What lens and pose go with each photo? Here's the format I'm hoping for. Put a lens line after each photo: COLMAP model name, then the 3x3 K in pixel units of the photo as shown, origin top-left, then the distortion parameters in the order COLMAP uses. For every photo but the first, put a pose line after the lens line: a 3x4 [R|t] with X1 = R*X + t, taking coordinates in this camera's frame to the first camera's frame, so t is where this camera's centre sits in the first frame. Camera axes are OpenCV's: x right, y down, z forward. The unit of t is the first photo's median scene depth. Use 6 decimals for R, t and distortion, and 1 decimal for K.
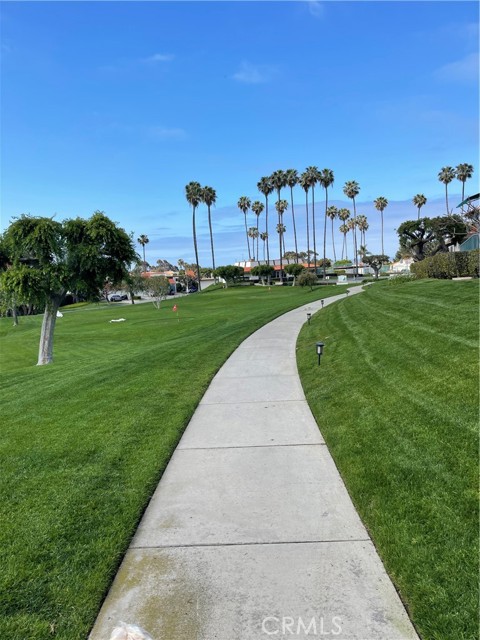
lens RADIAL K [[523.7, 0, 240.0], [0, 523.7, 320.0], [0, 0, 1]] dist [0.043122, -0.005248]
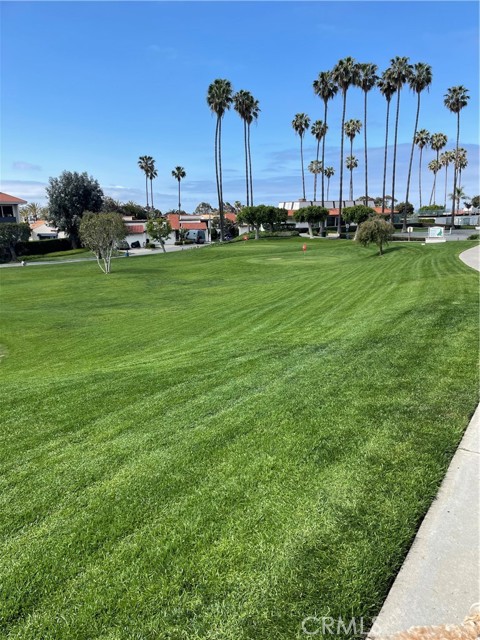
lens RADIAL K [[523.7, 0, 240.0], [0, 523.7, 320.0], [0, 0, 1]] dist [0.043122, -0.005248]
pose [[0.990303, 0.061727, -0.124461, 0.040076], [-0.048754, 0.993307, 0.104713, -0.023171], [0.130092, -0.097630, 0.986684, 0.274668]]
